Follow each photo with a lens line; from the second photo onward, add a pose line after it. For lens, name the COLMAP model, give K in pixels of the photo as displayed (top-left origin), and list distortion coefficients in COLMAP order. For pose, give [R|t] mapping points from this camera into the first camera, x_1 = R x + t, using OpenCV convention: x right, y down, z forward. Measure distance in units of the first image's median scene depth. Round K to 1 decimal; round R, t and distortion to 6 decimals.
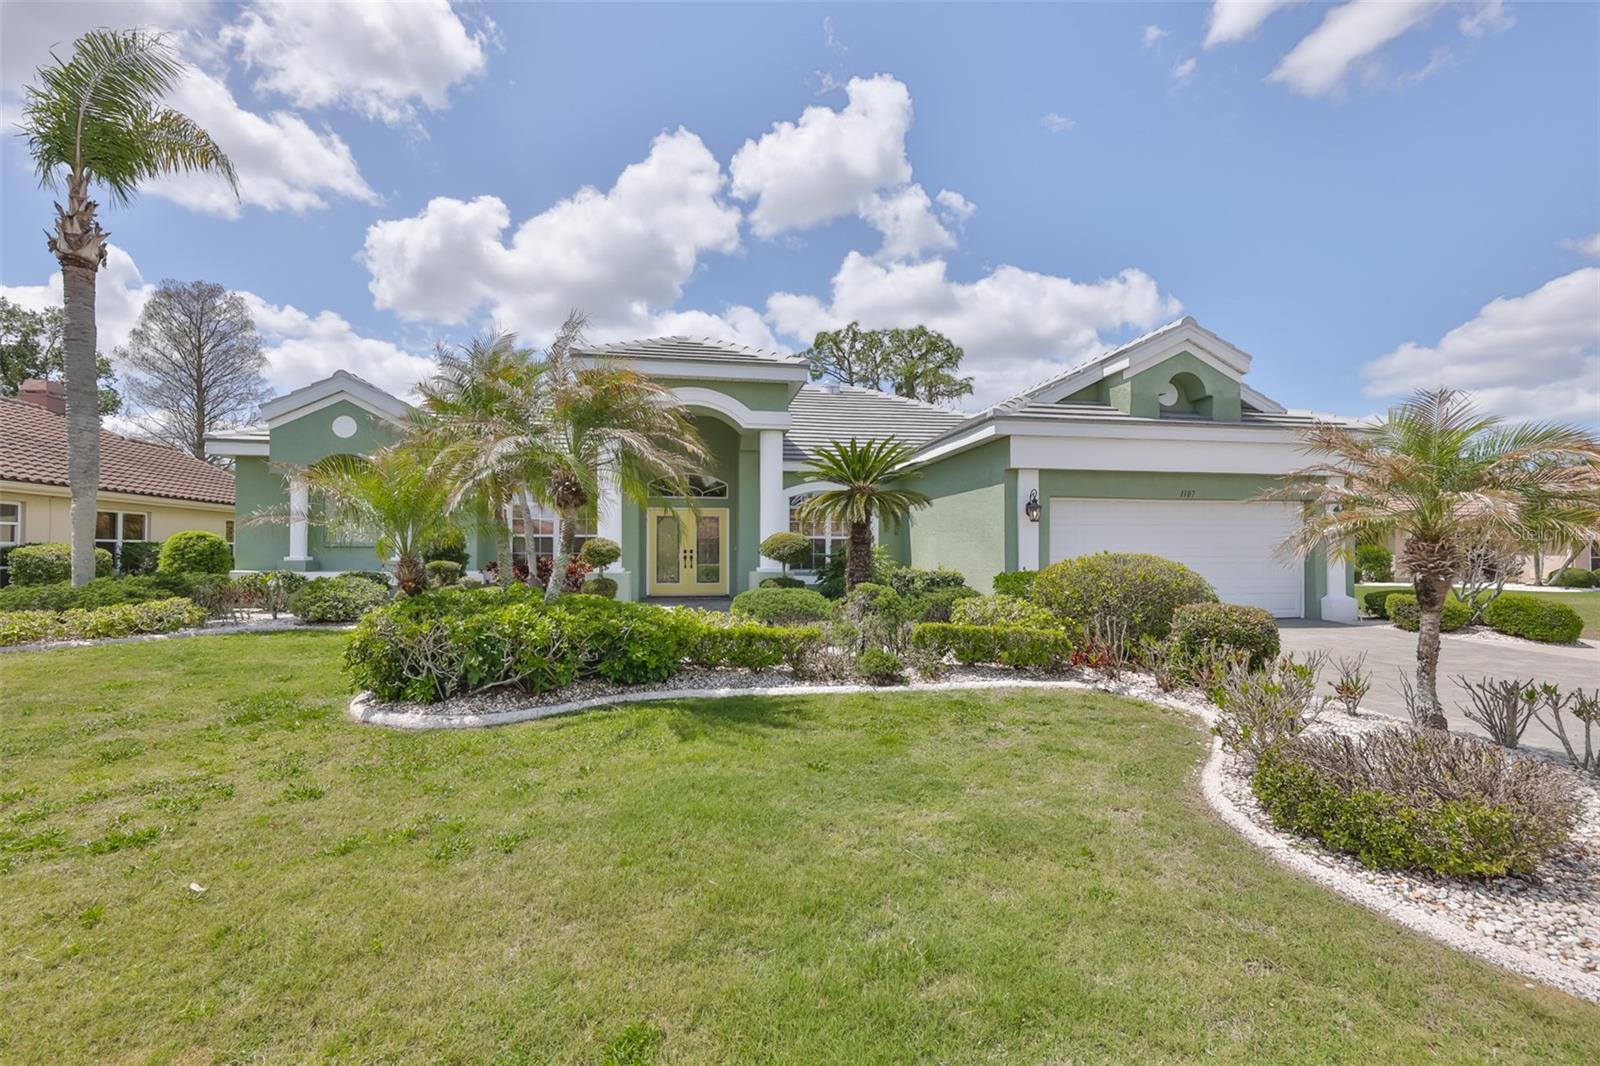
lens RADIAL K [[696.1, 0, 799.5], [0, 696.1, 543.5], [0, 0, 1]] dist [-0.004107, 0.000381]
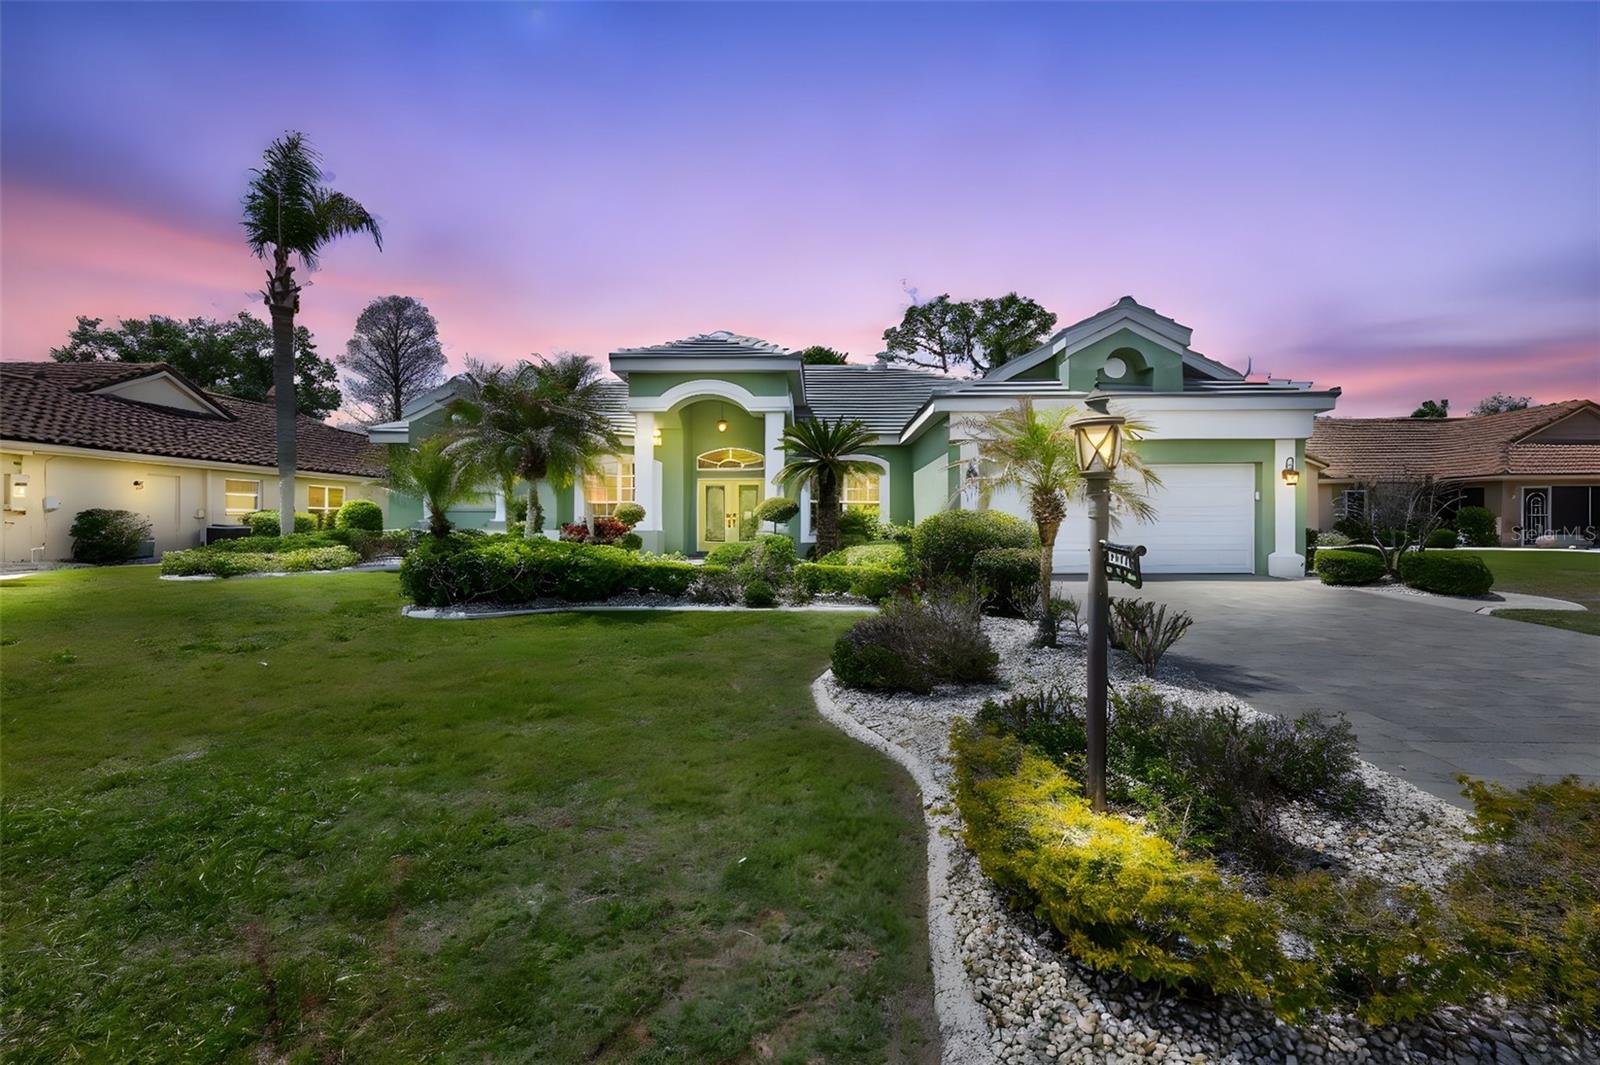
lens RADIAL K [[684.0, 0, 801.0], [0, 684.0, 522.9], [0, 0, 1]] dist [-0.000014, -0.000088]
pose [[0.980051, -0.000997, -0.198741, 0.258195], [0.004274, 0.999862, 0.016064, 0.010256], [0.198698, -0.016593, 0.979920, -0.157682]]
